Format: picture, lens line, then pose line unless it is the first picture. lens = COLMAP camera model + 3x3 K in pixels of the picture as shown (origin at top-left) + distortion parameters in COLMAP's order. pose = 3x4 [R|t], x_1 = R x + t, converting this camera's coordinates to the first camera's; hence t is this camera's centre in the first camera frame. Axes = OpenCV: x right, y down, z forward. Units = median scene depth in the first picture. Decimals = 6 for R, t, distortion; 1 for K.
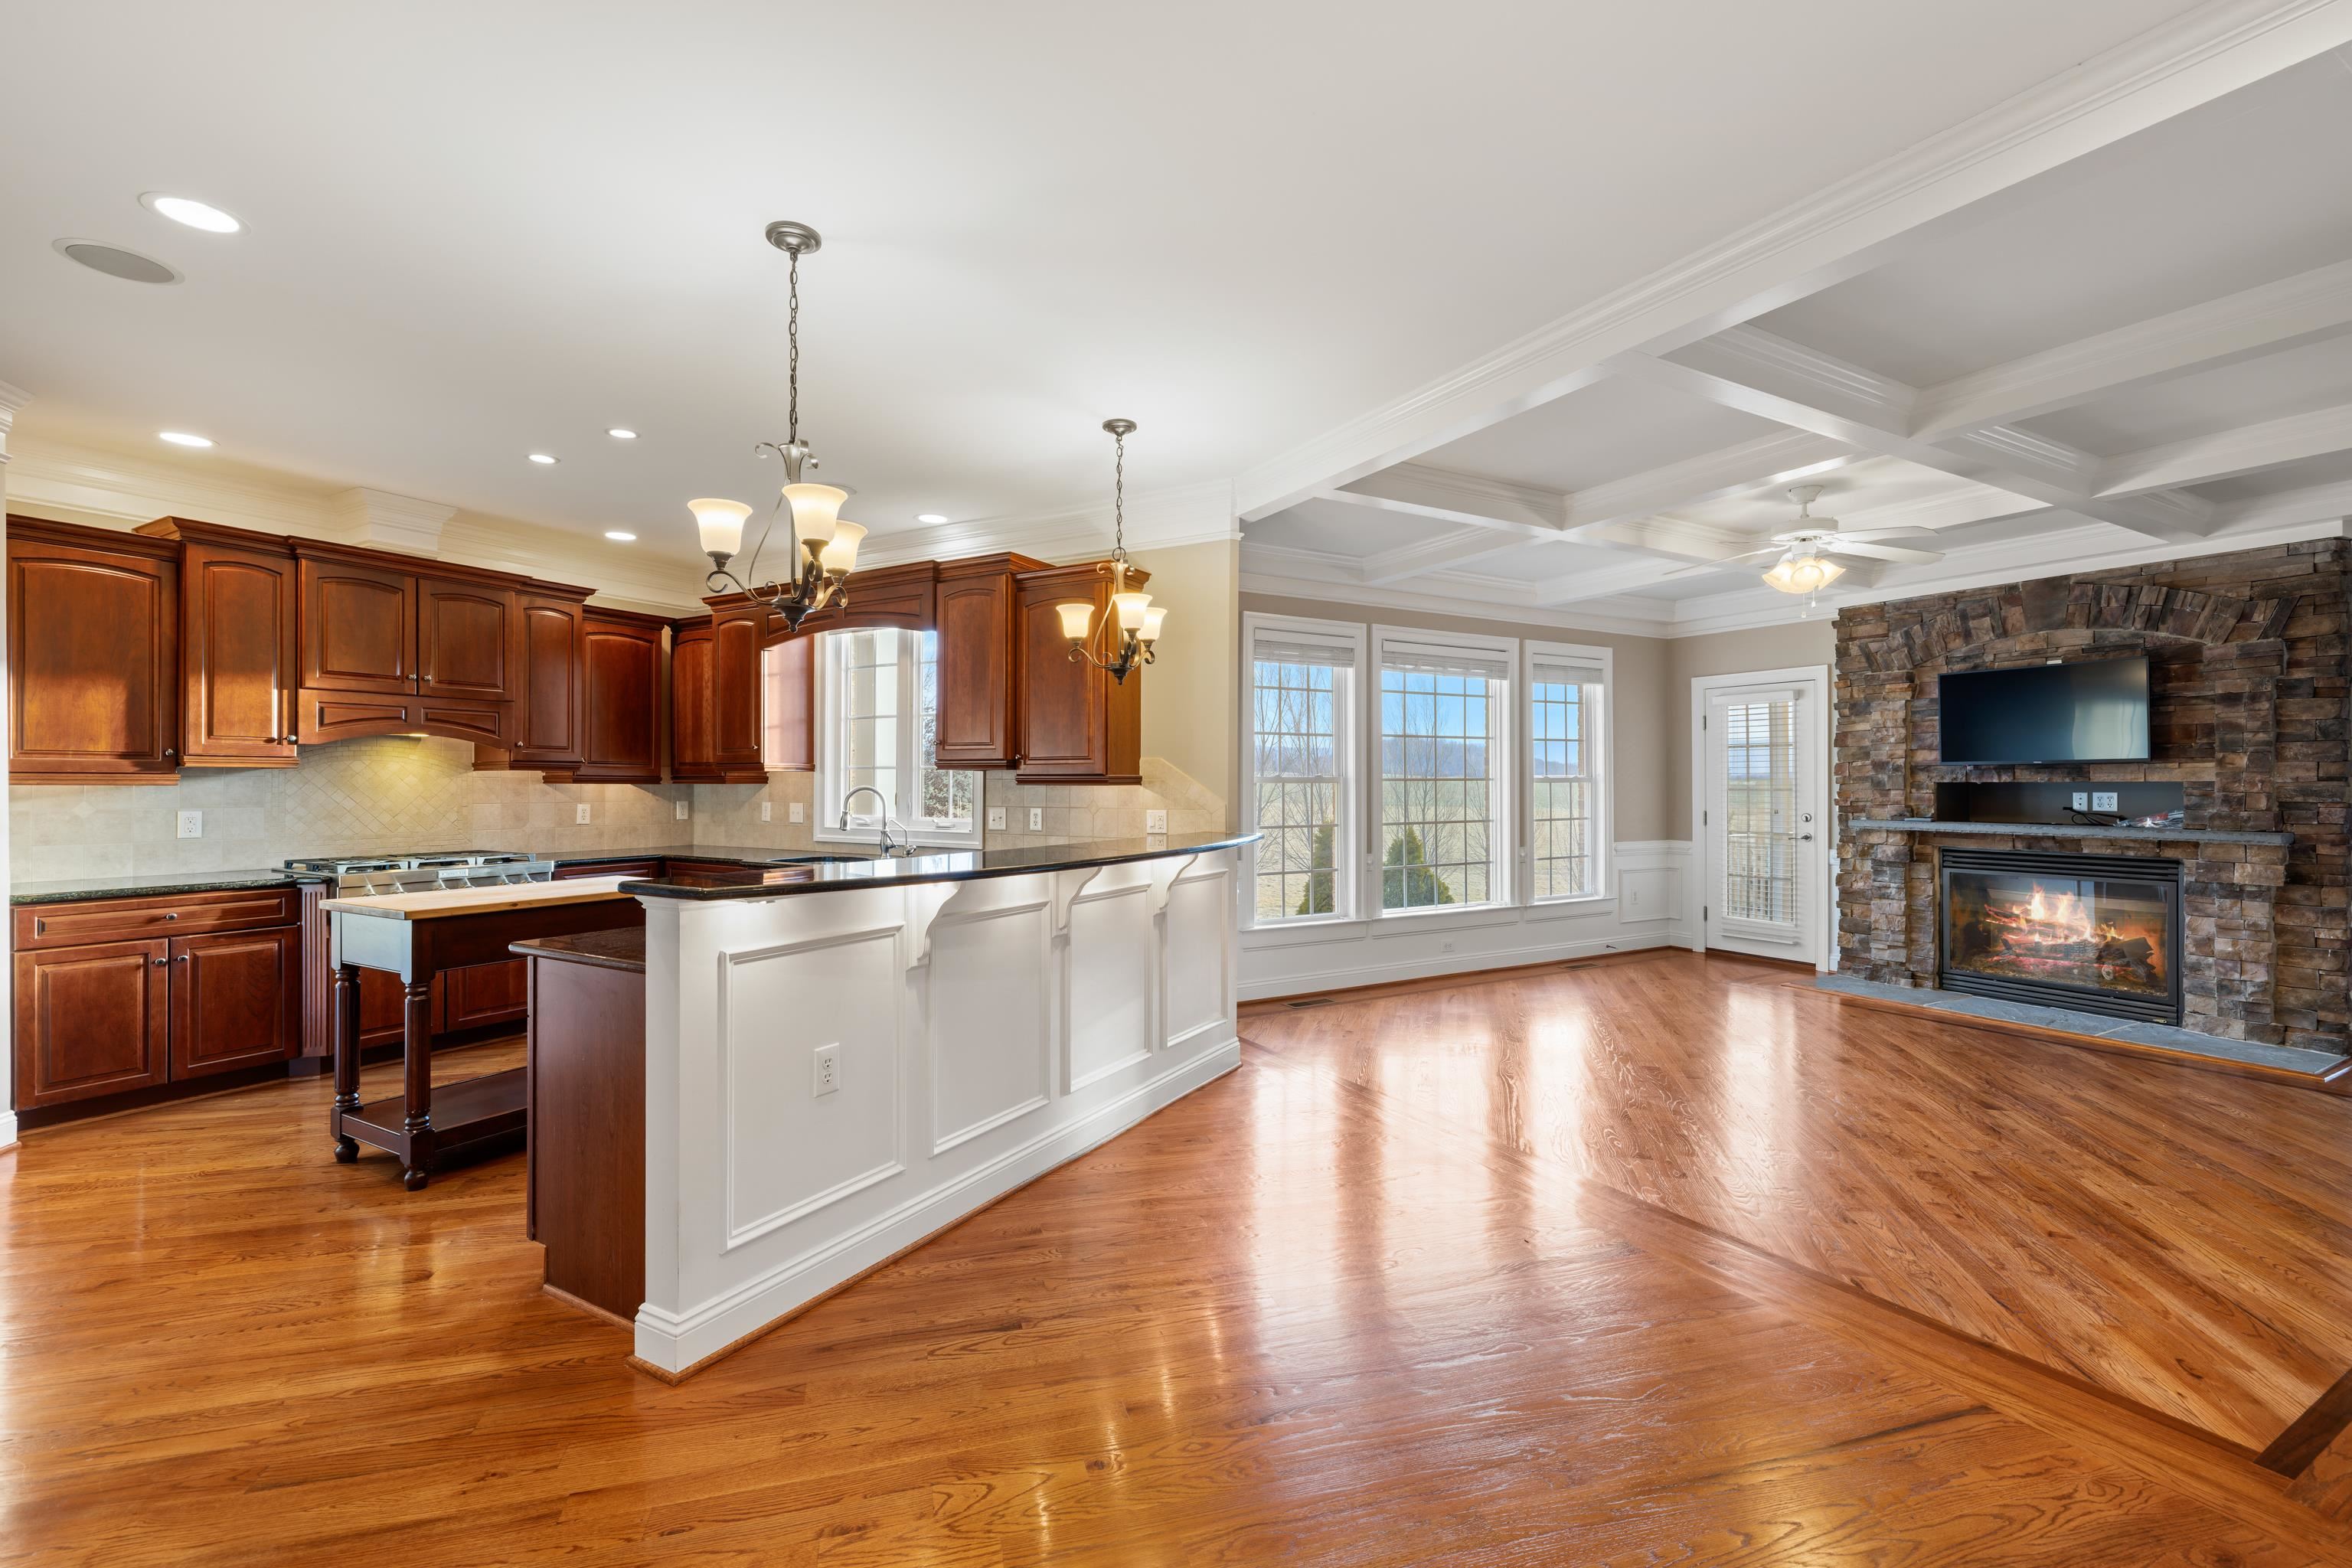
lens RADIAL K [[993.1, 0, 1170.1], [0, 993.1, 780.5], [0, 0, 1]] dist [0.002272, -0.000830]
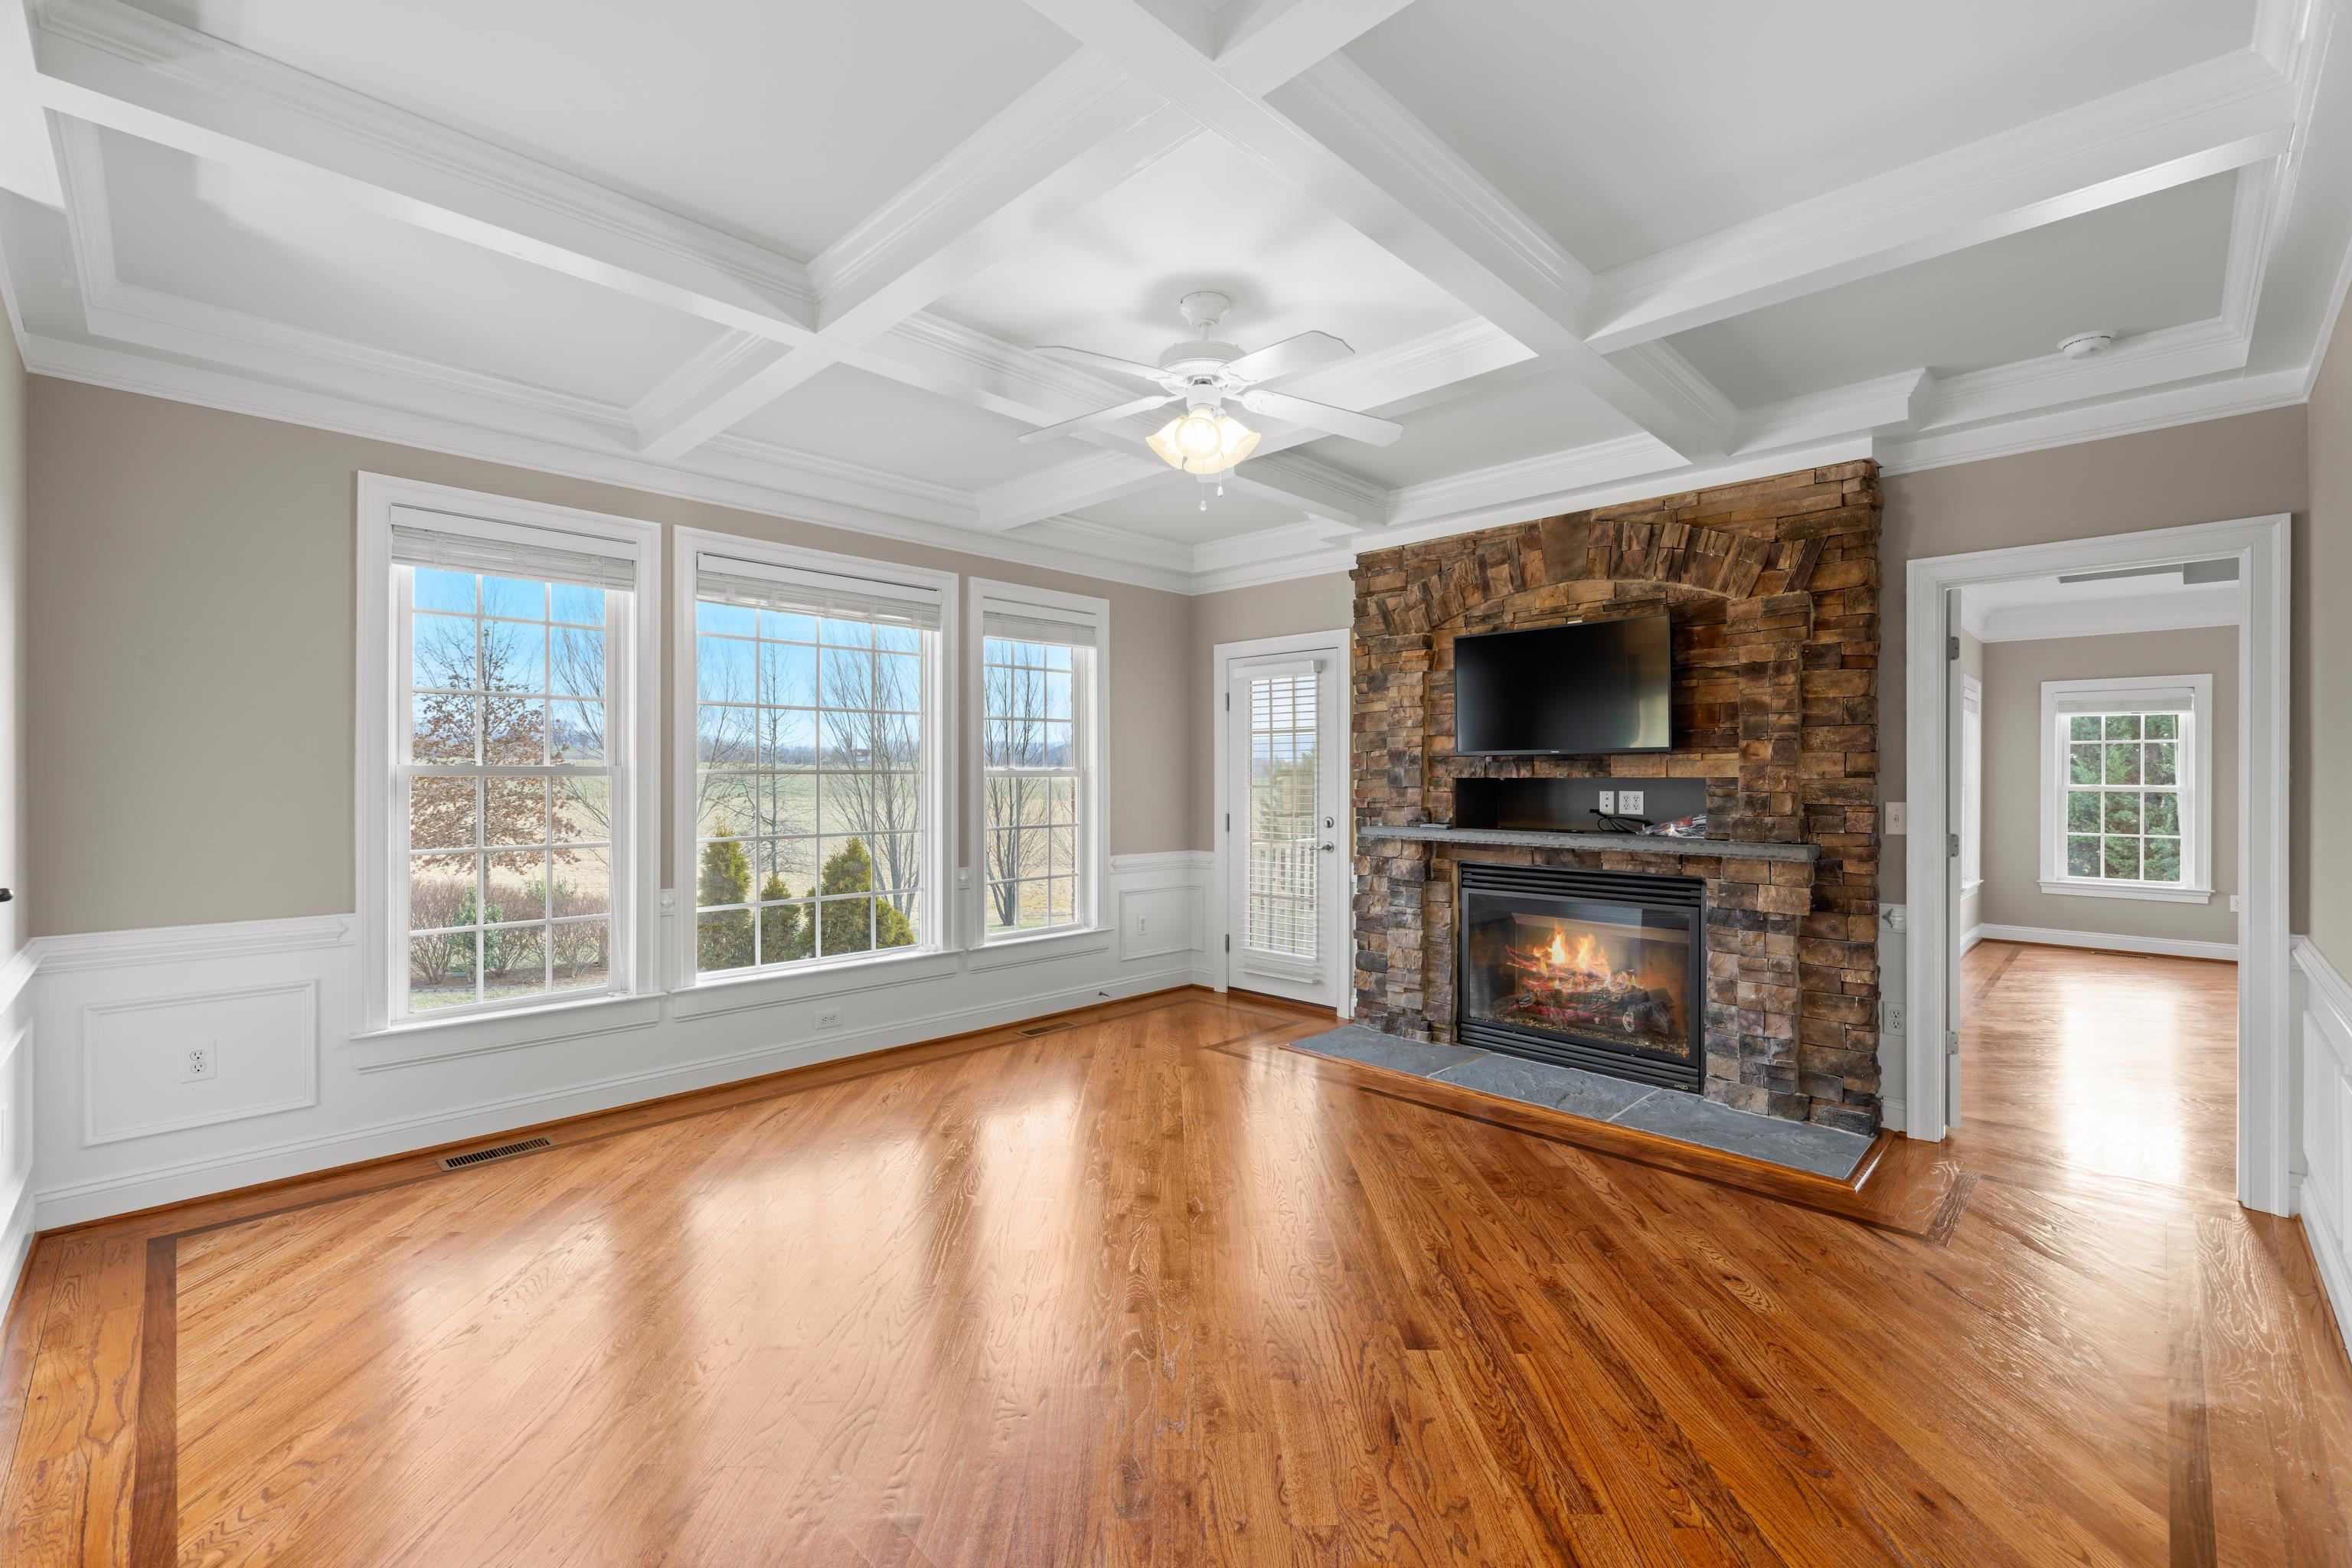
lens RADIAL K [[983.0, 0, 1173.5], [0, 983.0, 775.9], [0, 0, 1]] dist [0.001064, 0.000027]
pose [[0.961783, 0.002981, 0.273795, 0.381915], [-0.003305, 0.999994, 0.000720, 0.000516], [-0.273791, -0.001597, 0.961788, 0.351329]]
